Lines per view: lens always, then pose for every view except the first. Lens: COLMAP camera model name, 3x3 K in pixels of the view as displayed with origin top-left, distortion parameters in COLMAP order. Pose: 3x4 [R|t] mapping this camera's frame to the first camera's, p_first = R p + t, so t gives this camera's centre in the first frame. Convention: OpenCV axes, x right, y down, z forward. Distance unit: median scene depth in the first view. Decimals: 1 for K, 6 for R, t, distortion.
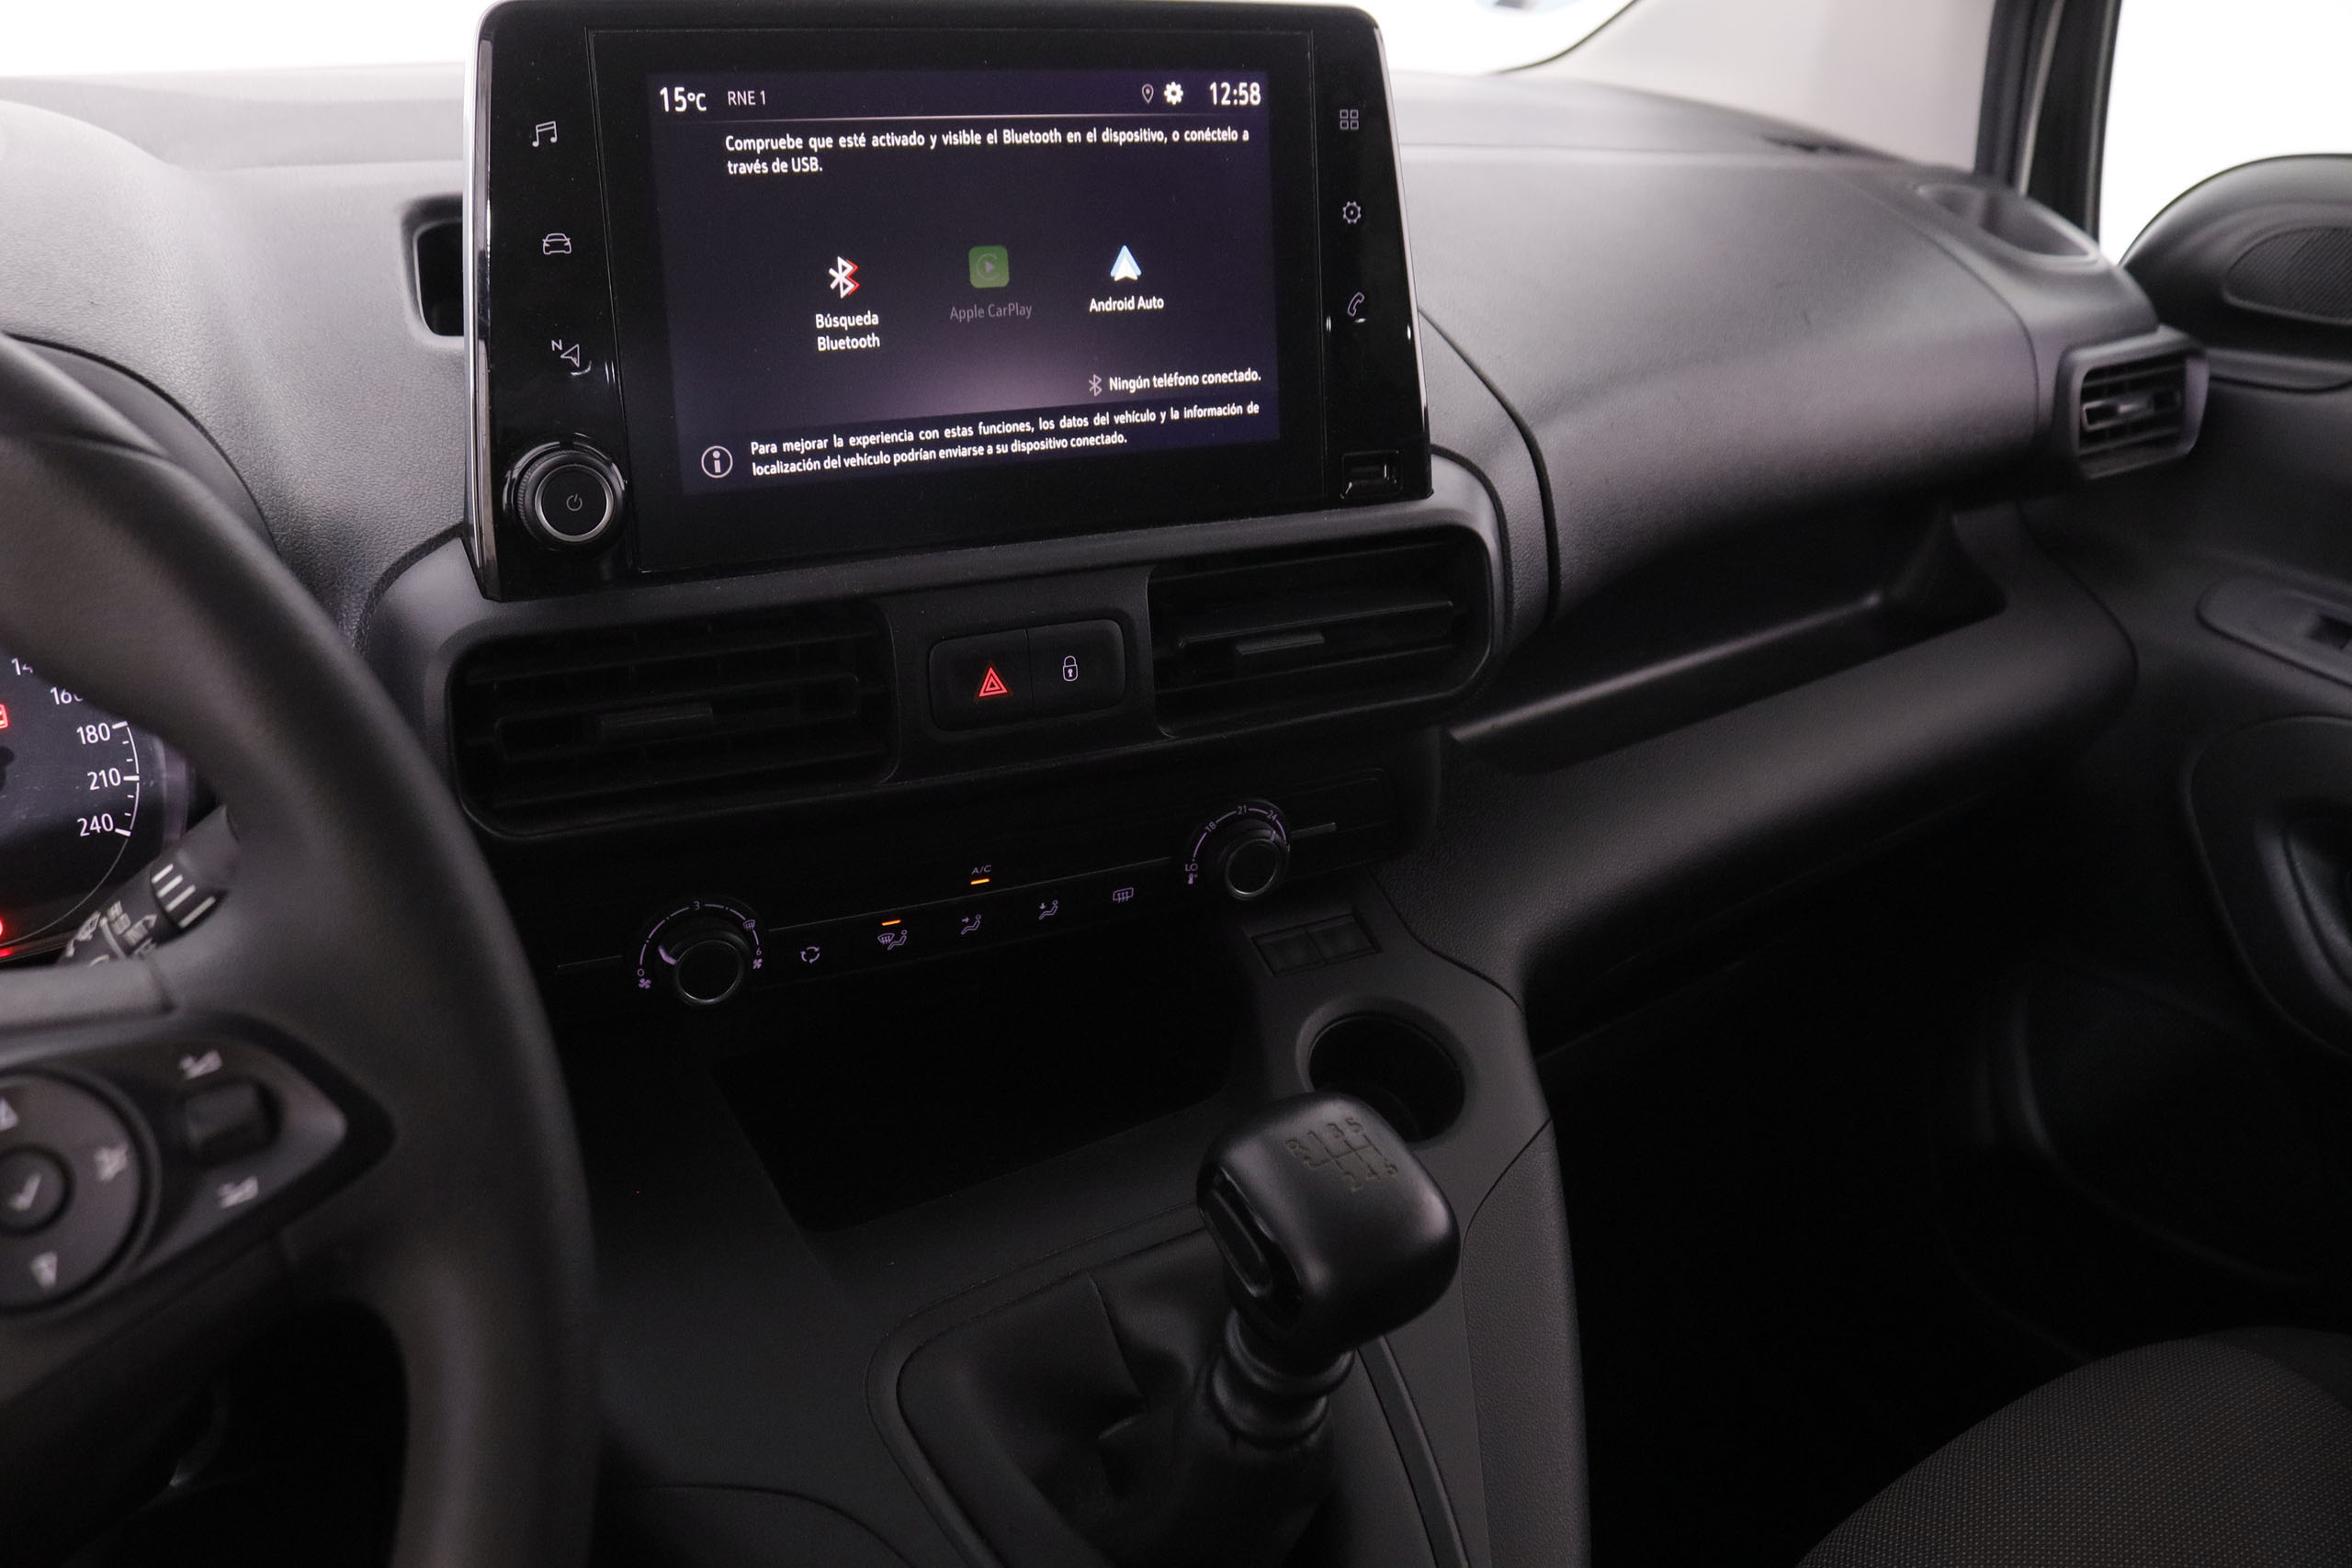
lens RADIAL K [[1944.9, 0, 1176.0], [0, 1944.9, 784.0], [0, 0, 1]] dist [-0.158803, 0.102138]
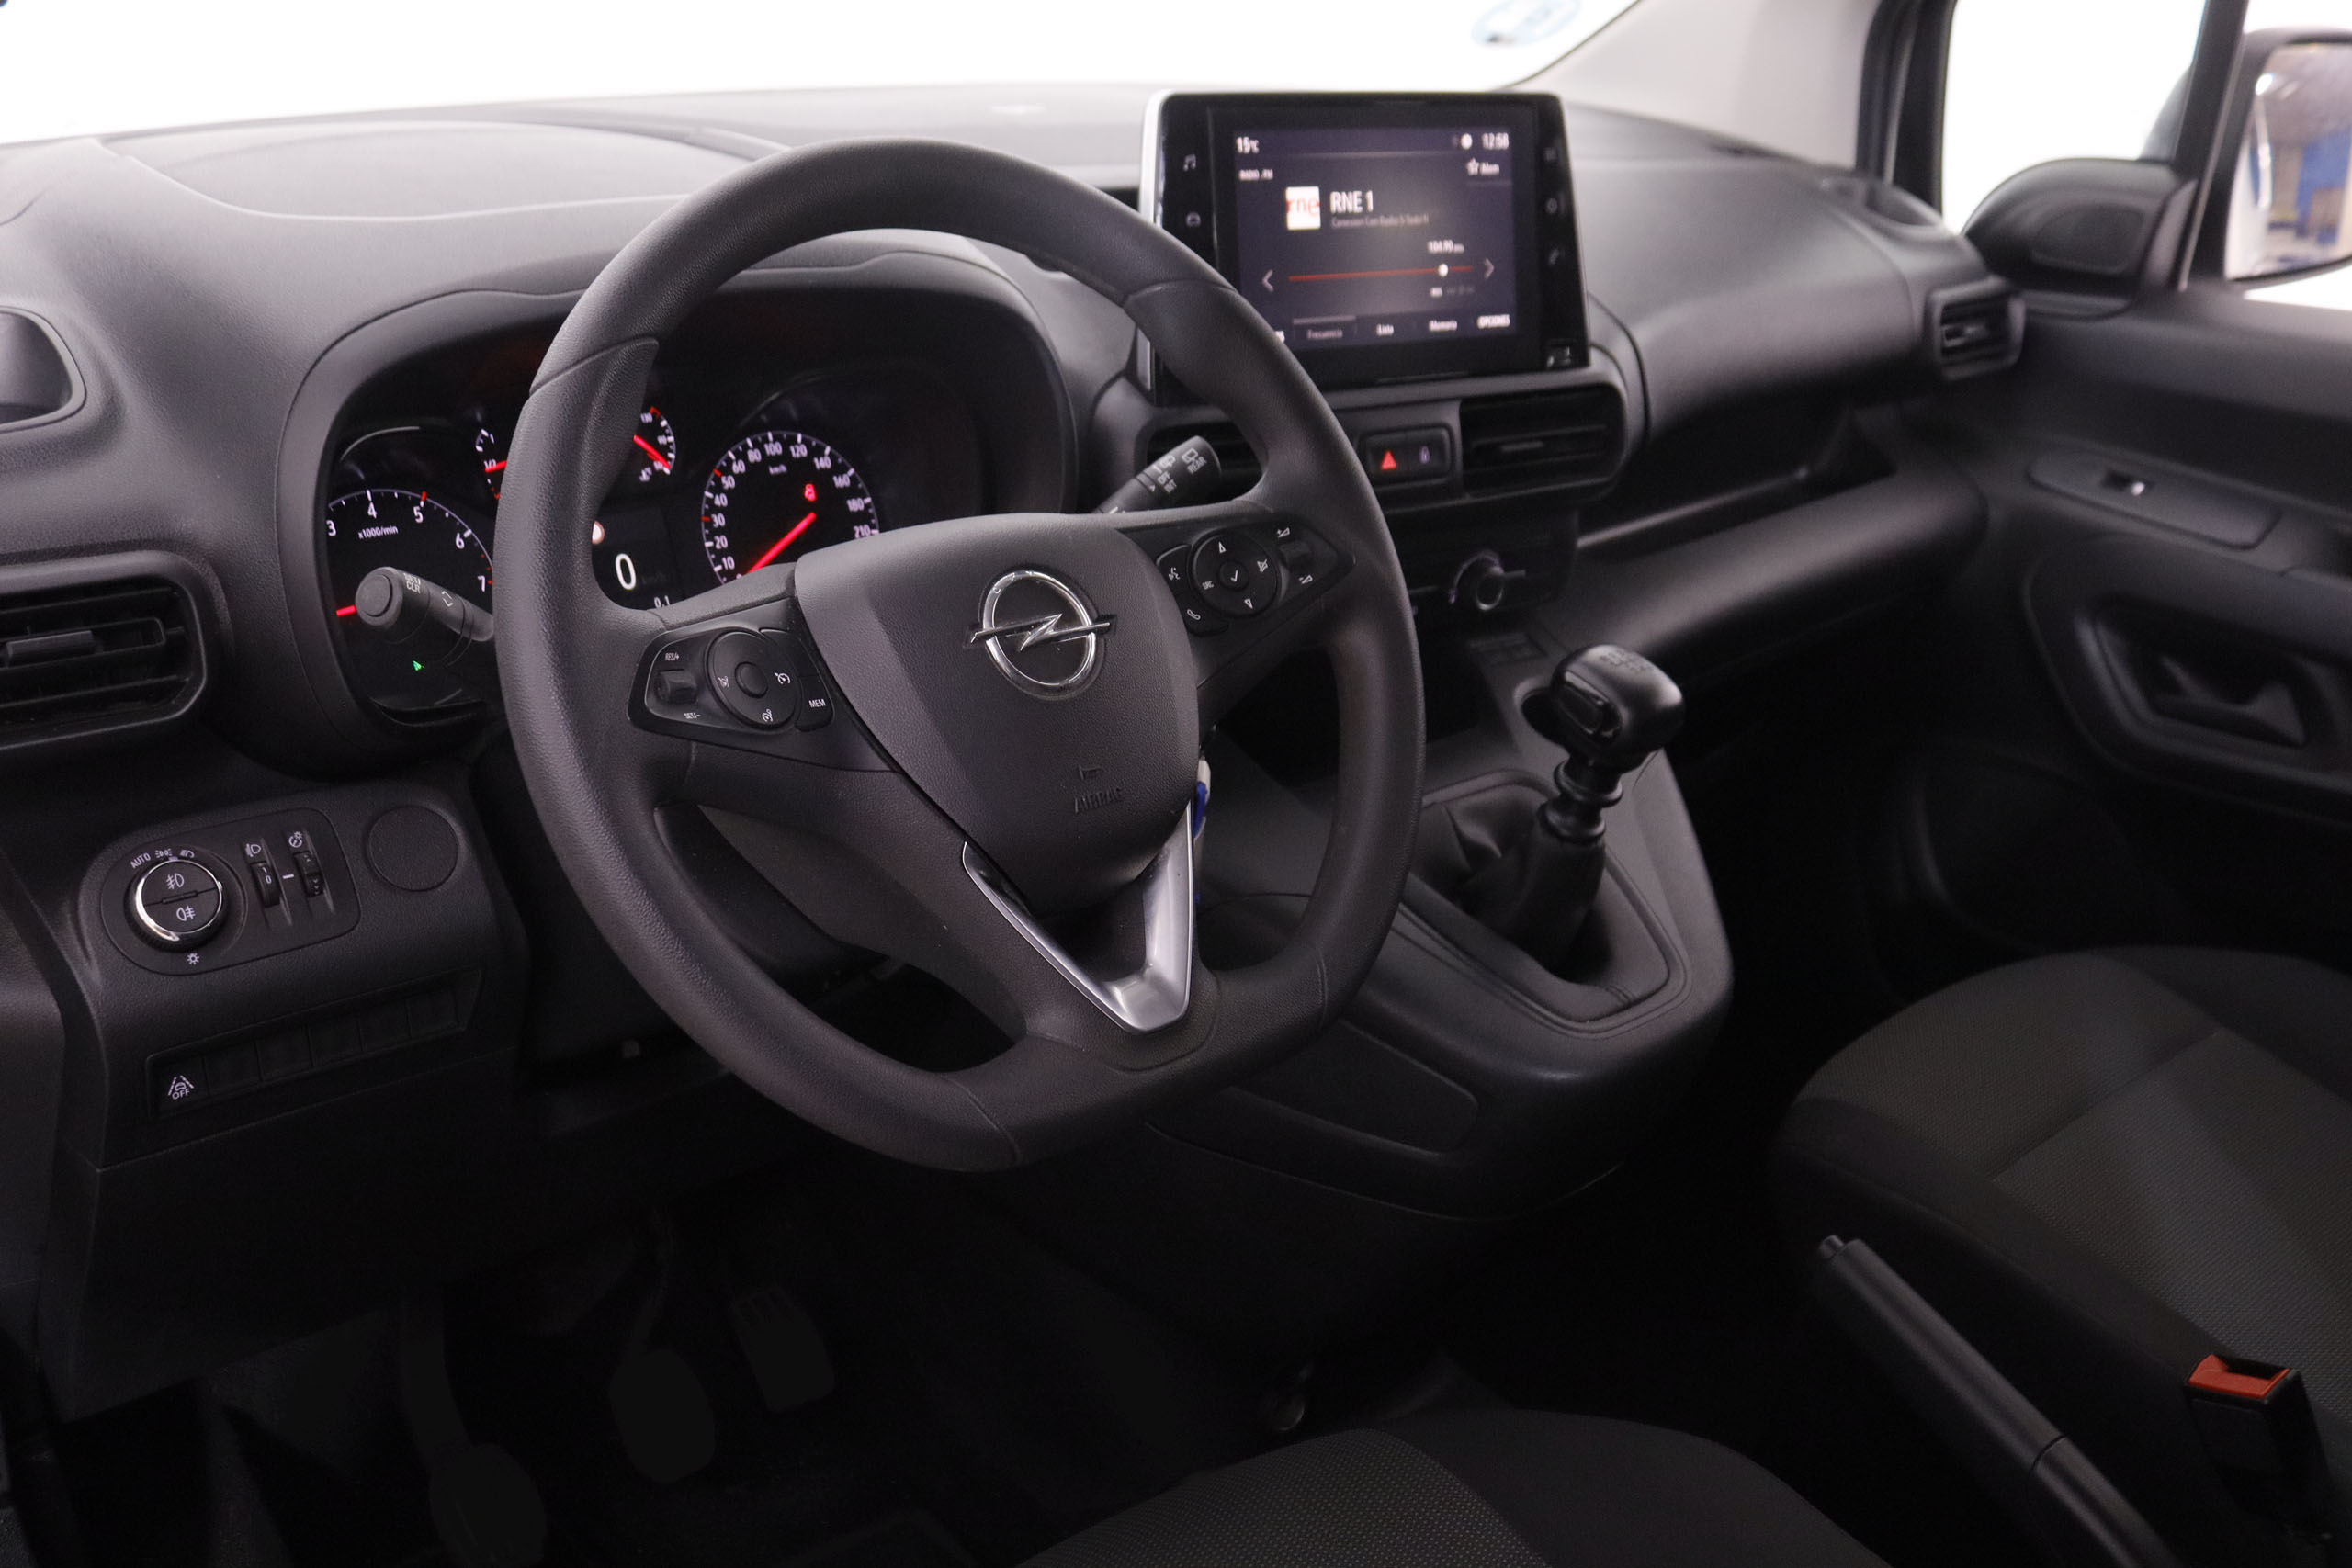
lens RADIAL K [[2272.8, 0, 1176.0], [0, 2272.8, 784.0], [0, 0, 1]] dist [-0.154522, -0.002119]
pose [[0.992256, -0.039890, 0.117629, -0.323544], [0.043863, 0.998545, -0.031379, 0.180101], [-0.116206, 0.036296, 0.992562, -0.627835]]
